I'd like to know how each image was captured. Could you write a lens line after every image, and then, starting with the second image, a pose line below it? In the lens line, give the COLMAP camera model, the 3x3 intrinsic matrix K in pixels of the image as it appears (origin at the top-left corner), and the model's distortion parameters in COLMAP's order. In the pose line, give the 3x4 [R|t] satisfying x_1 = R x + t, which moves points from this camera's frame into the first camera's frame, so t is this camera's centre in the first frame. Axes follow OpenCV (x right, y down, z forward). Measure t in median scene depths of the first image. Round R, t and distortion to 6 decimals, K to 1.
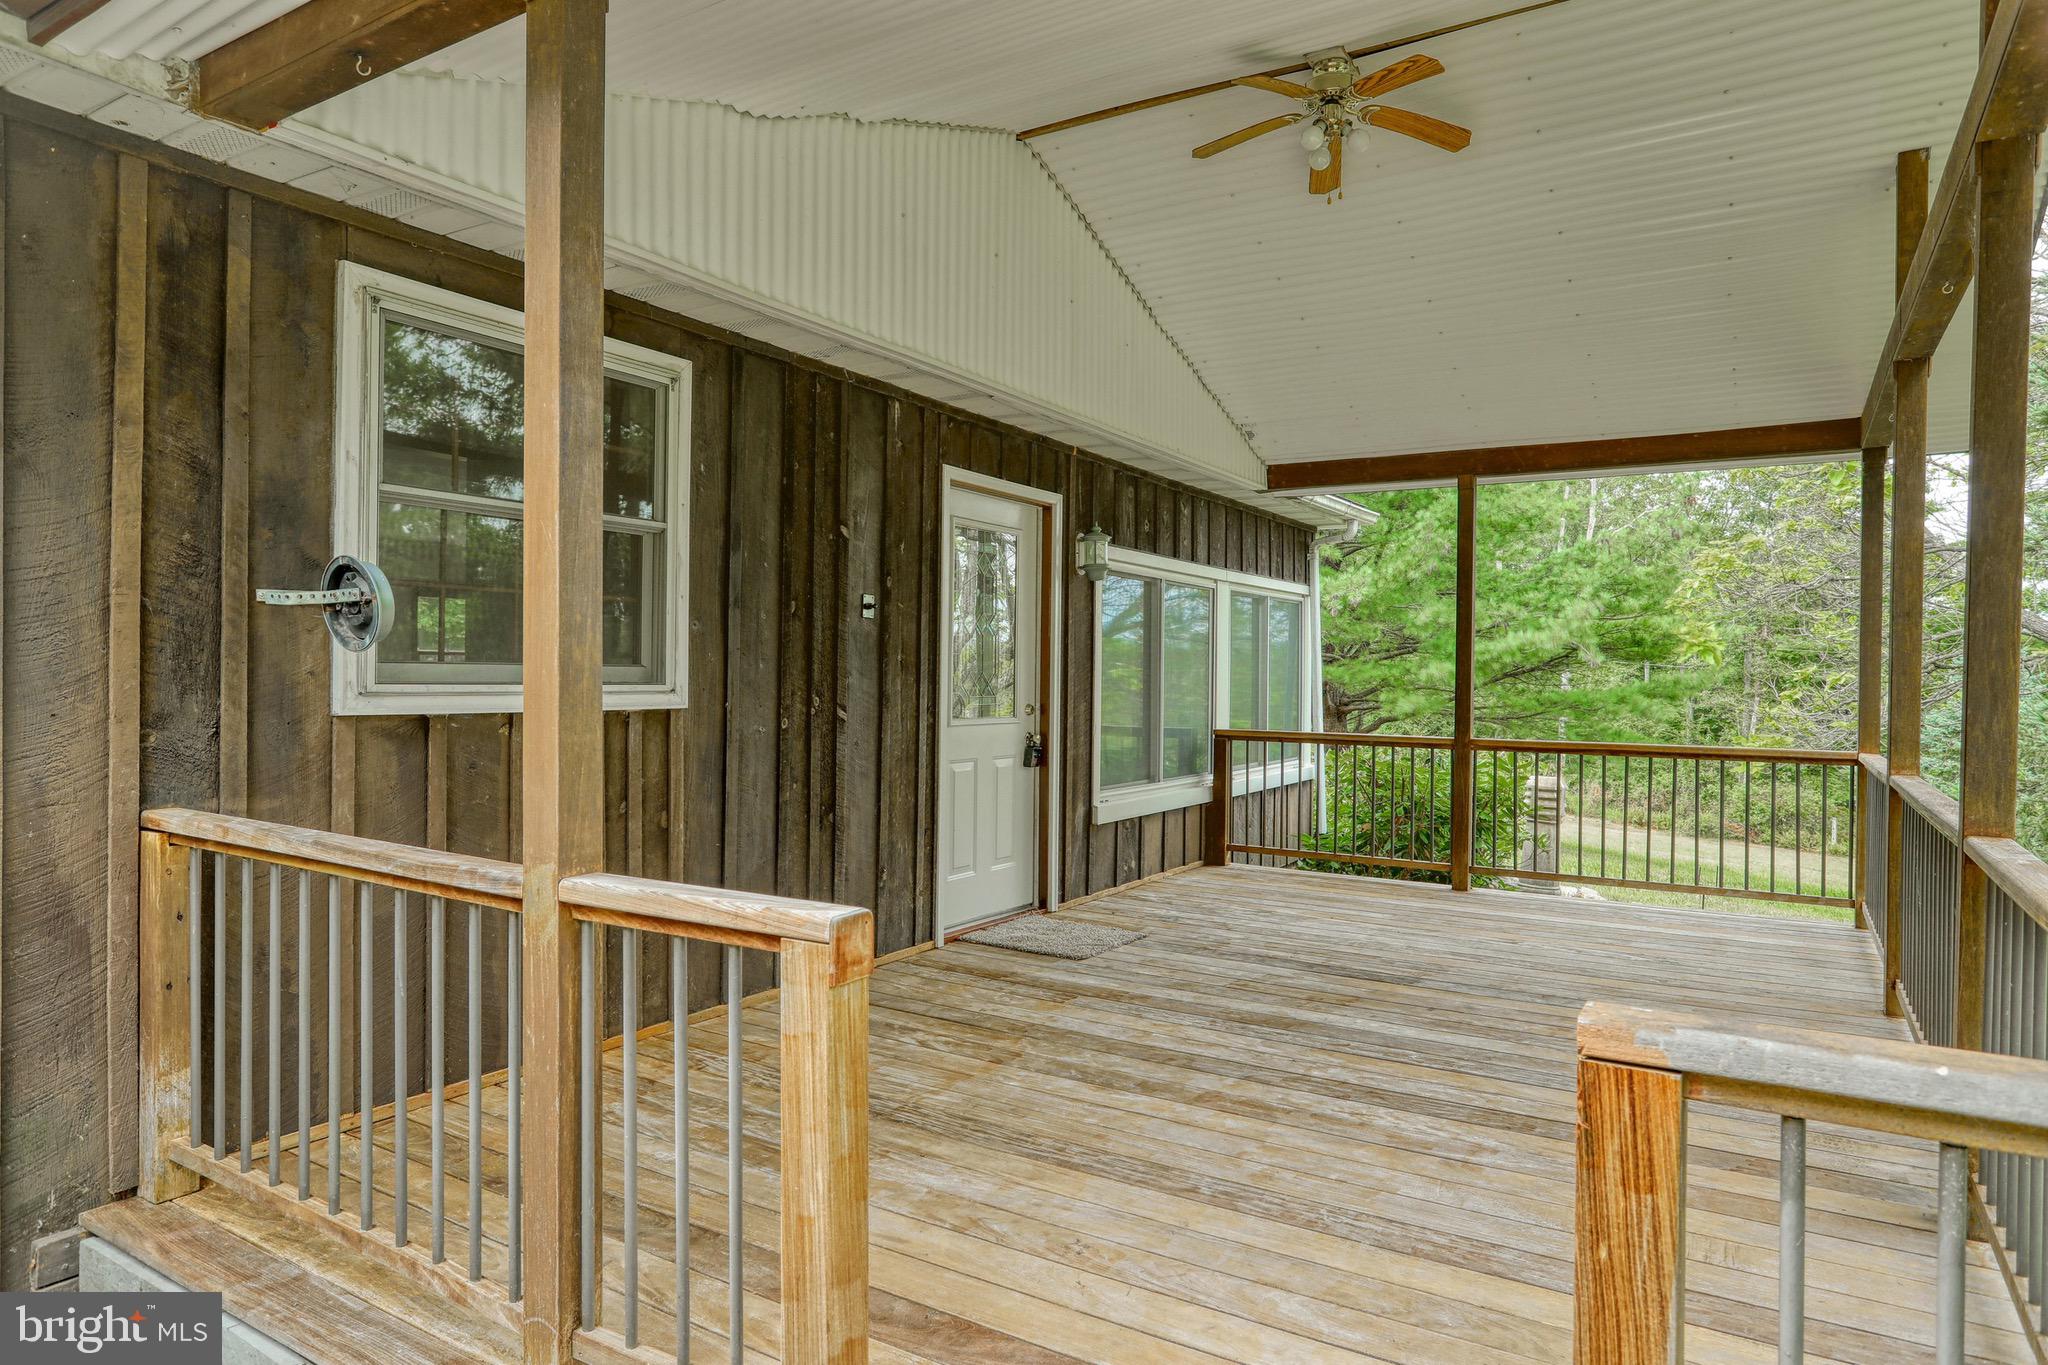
lens RADIAL K [[1234.7, 0, 1017.5], [0, 1234.7, 686.9], [0, 0, 1]] dist [-0.001039, 0.002313]
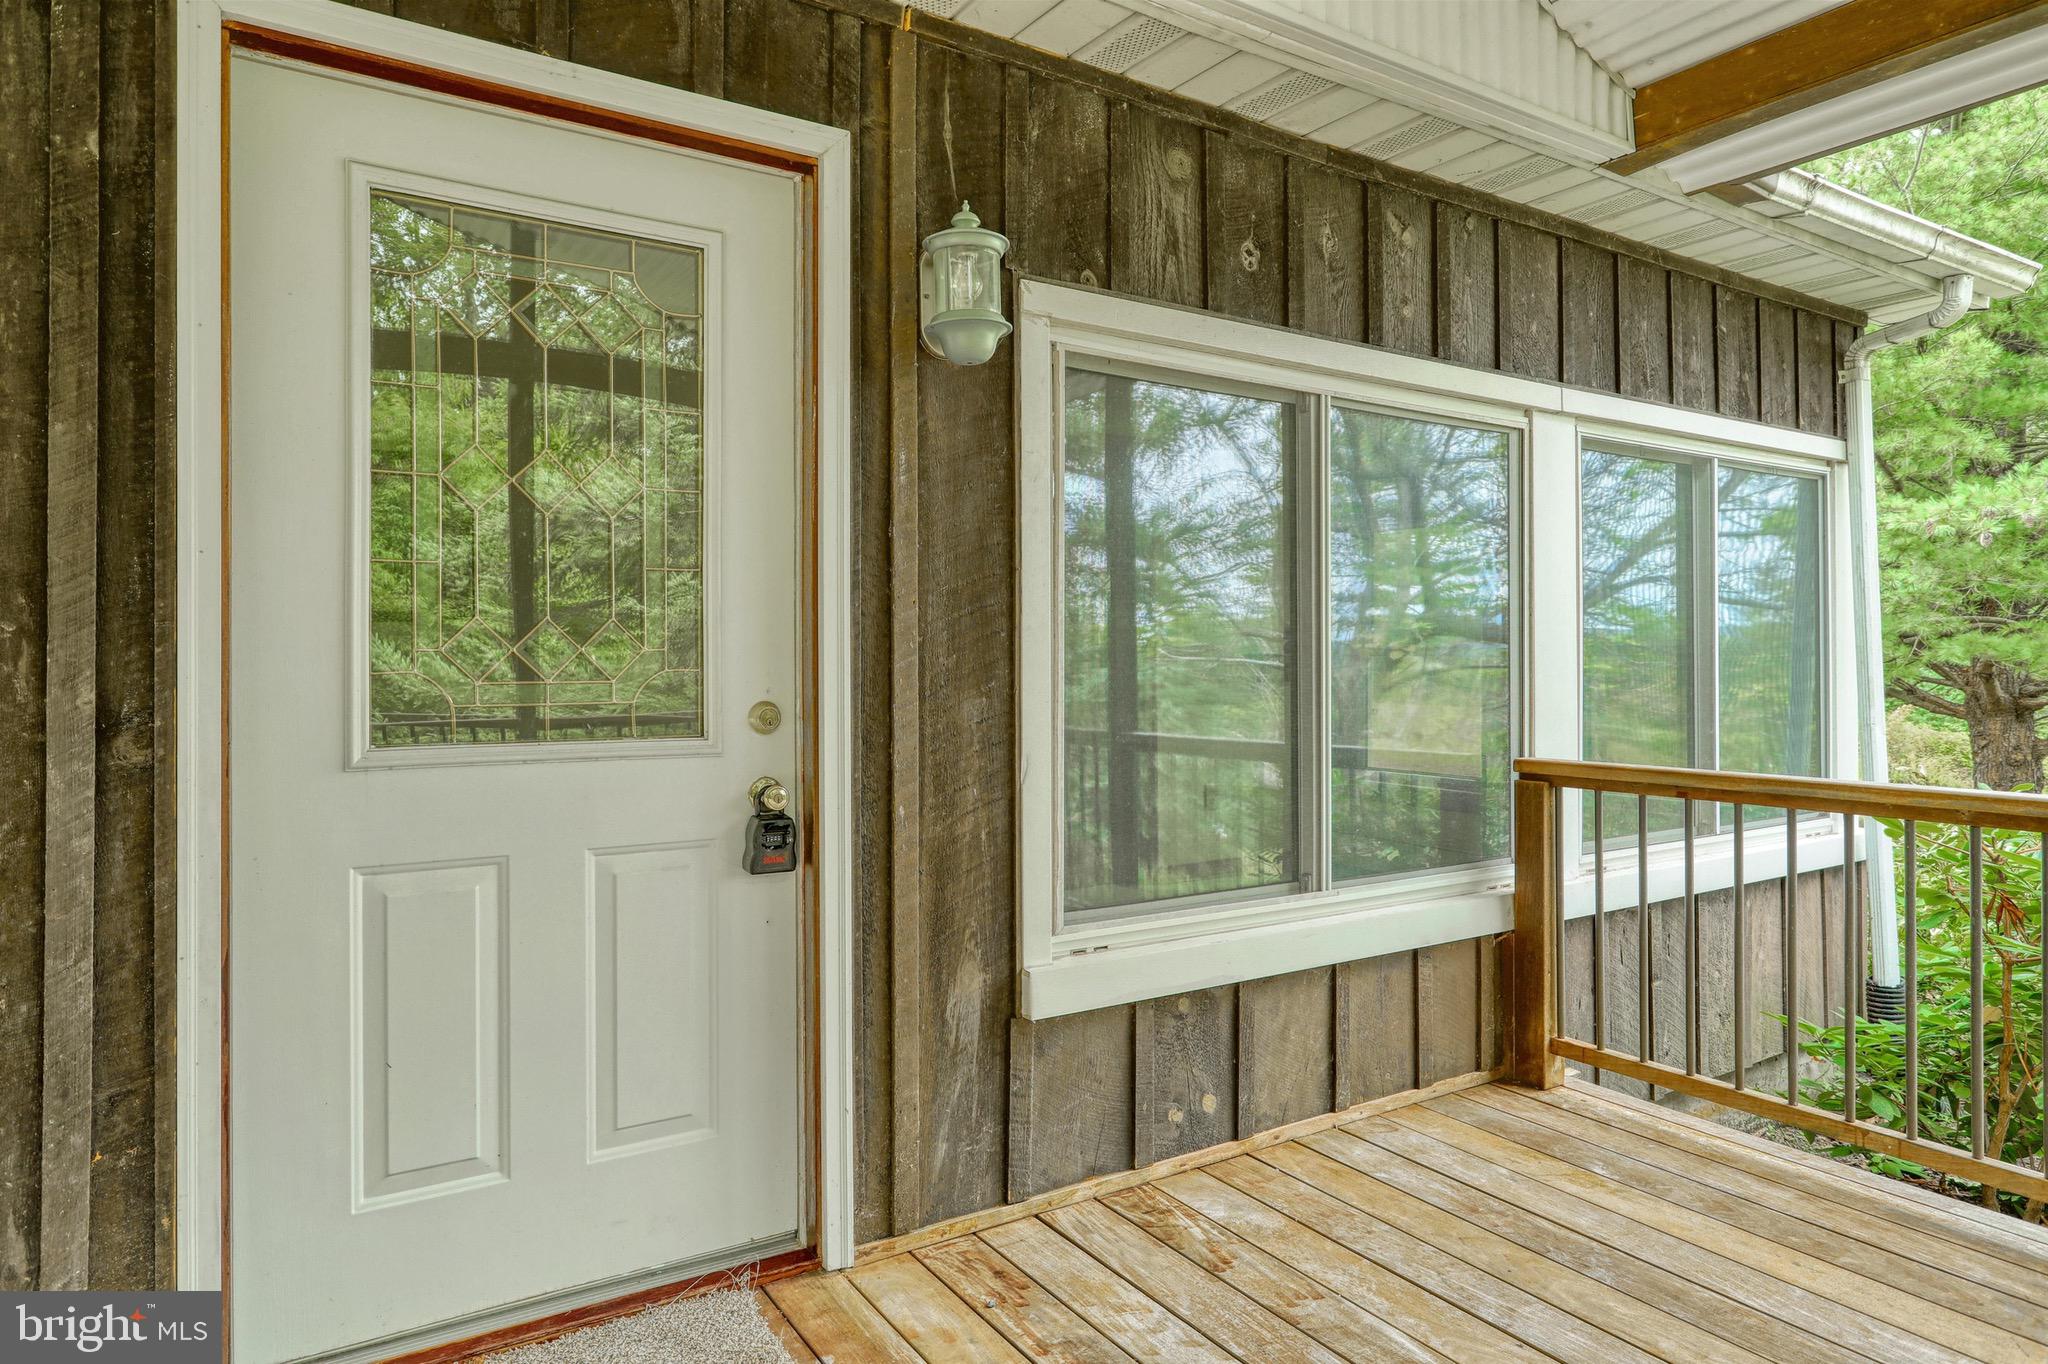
lens RADIAL K [[1234.7, 0, 1029.0], [0, 1234.7, 677.9], [0, 0, 1]] dist [-0.001039, 0.002313]
pose [[0.904900, -0.013948, -0.425395, 0.190441], [0.012357, 0.999903, -0.006499, 0.007803], [0.425444, 0.000625, 0.904984, 0.556278]]
